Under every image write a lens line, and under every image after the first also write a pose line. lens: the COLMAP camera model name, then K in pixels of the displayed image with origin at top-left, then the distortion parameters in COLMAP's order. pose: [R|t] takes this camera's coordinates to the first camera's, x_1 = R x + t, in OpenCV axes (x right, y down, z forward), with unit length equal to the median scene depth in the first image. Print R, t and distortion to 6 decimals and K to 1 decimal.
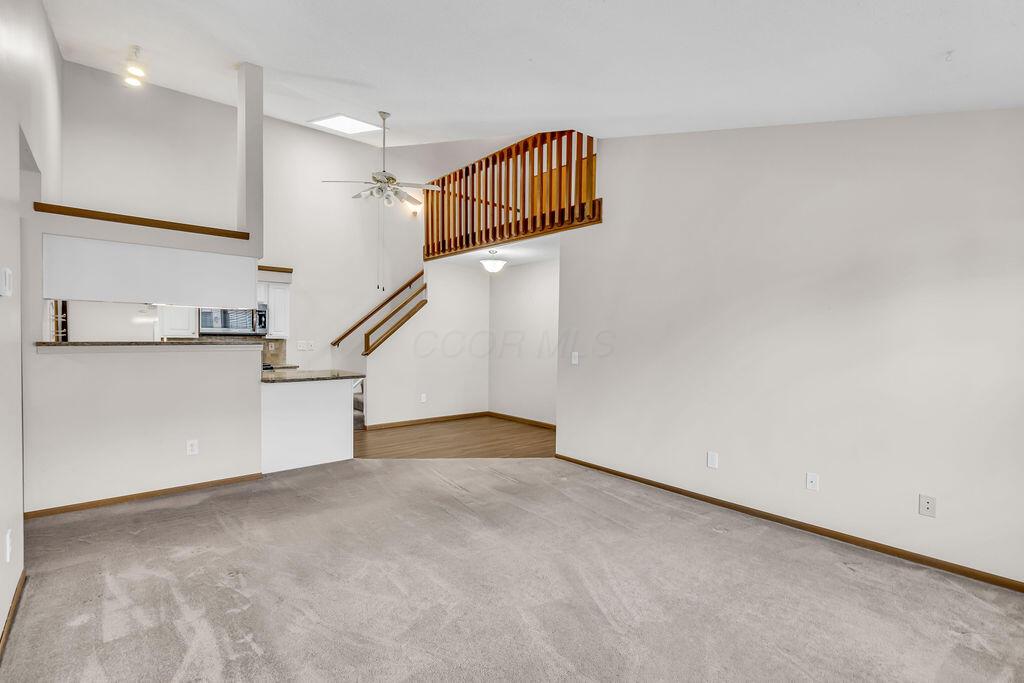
lens RADIAL K [[465.6, 0, 518.6], [0, 465.6, 360.5], [0, 0, 1]] dist [0.001362, -0.000014]
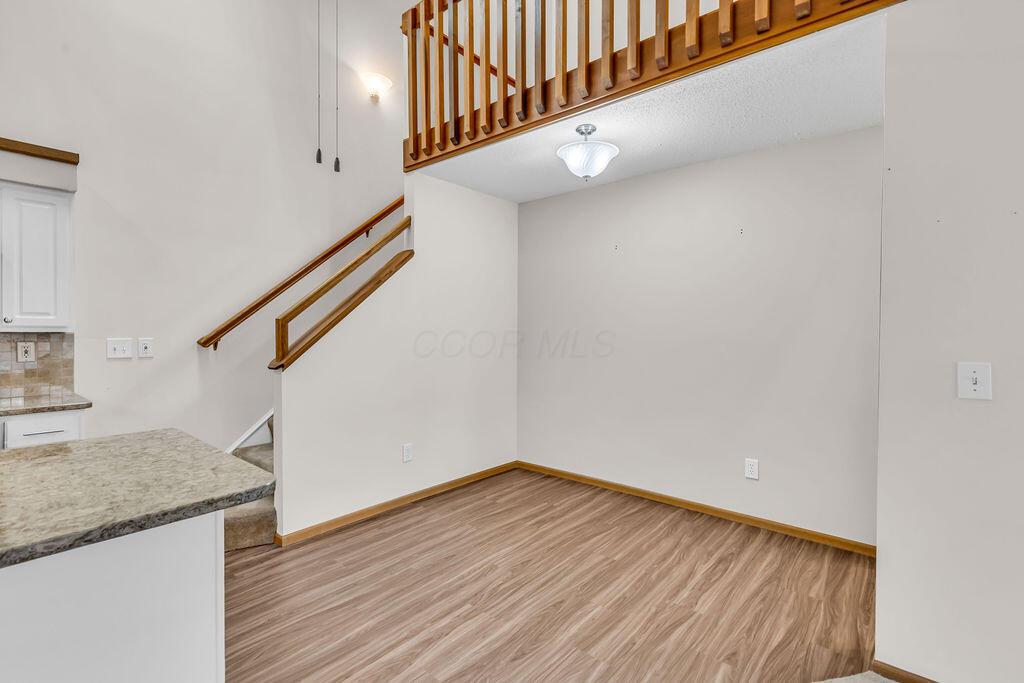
lens RADIAL K [[467.2, 0, 512.0], [0, 467.2, 341.5], [0, 0, 1]] dist [0.011582, 0.000041]
pose [[0.989457, -0.011340, 0.144380, -0.175778], [0.015581, 0.999479, -0.028275, -0.020754], [-0.143984, 0.030227, 0.989118, 0.535090]]
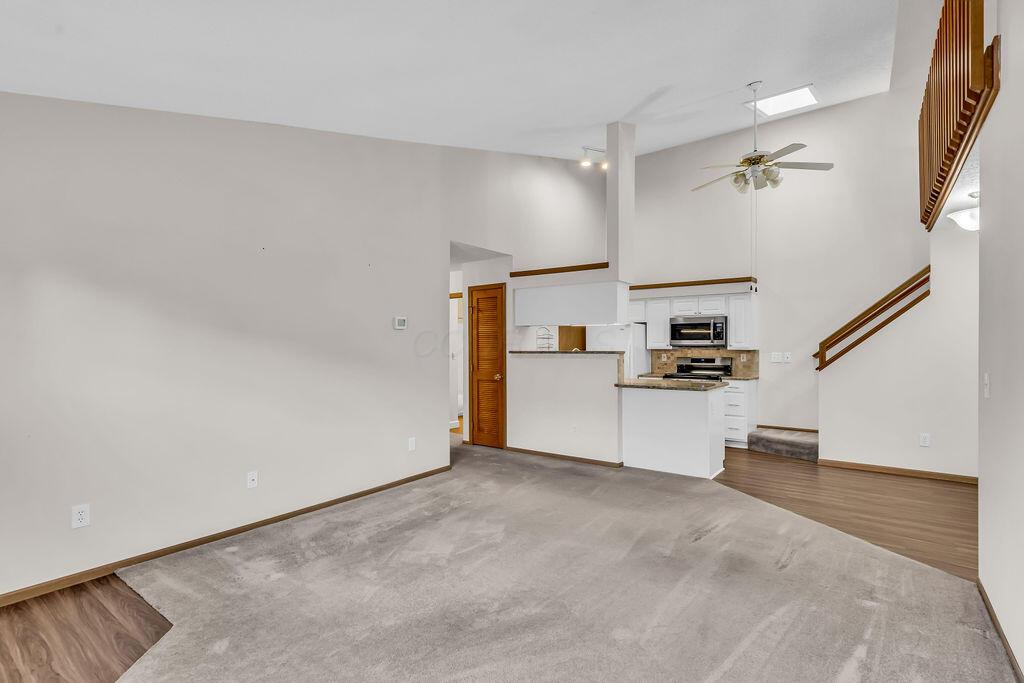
lens RADIAL K [[485.9, 0, 512.0], [0, 485.9, 341.5], [0, 0, 1]] dist [0.001840, 0.000089]
pose [[0.204945, -0.021654, -0.978534, 0.376118], [-0.049774, 0.998231, -0.032515, -0.006300], [0.977507, 0.055369, 0.203505, 0.306570]]
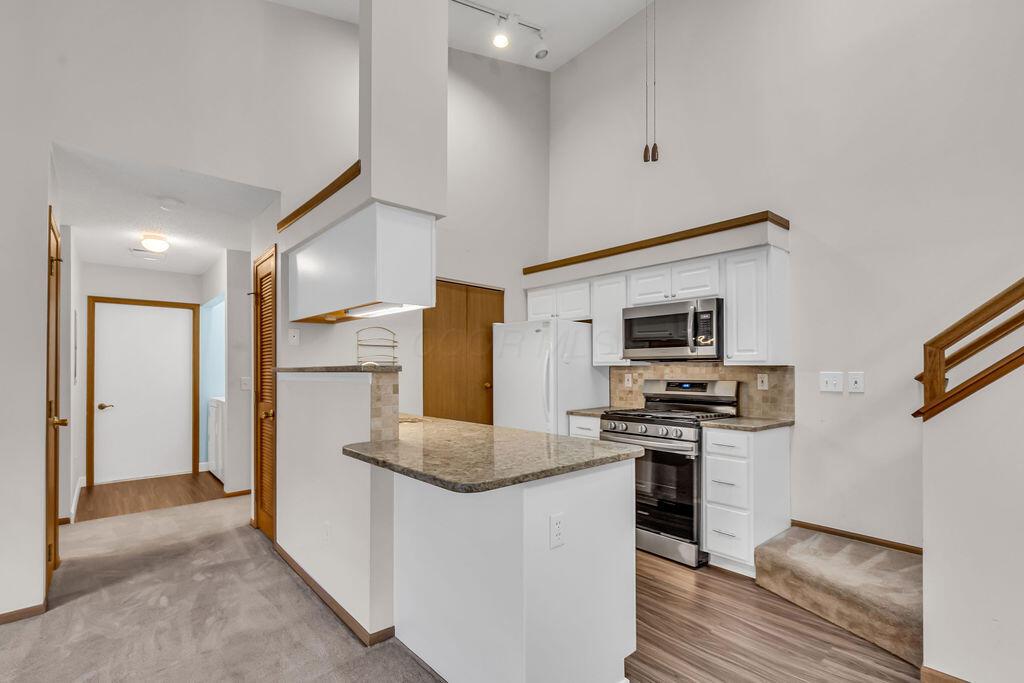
lens RADIAL K [[465.6, 0, 518.6], [0, 465.6, 360.5], [0, 0, 1]] dist [0.001362, -0.000014]
pose [[0.008849, -0.027334, -0.999587, -0.036486], [-0.051160, 0.998305, -0.027752, -0.025236], [0.998651, 0.051385, 0.007435, 0.730784]]
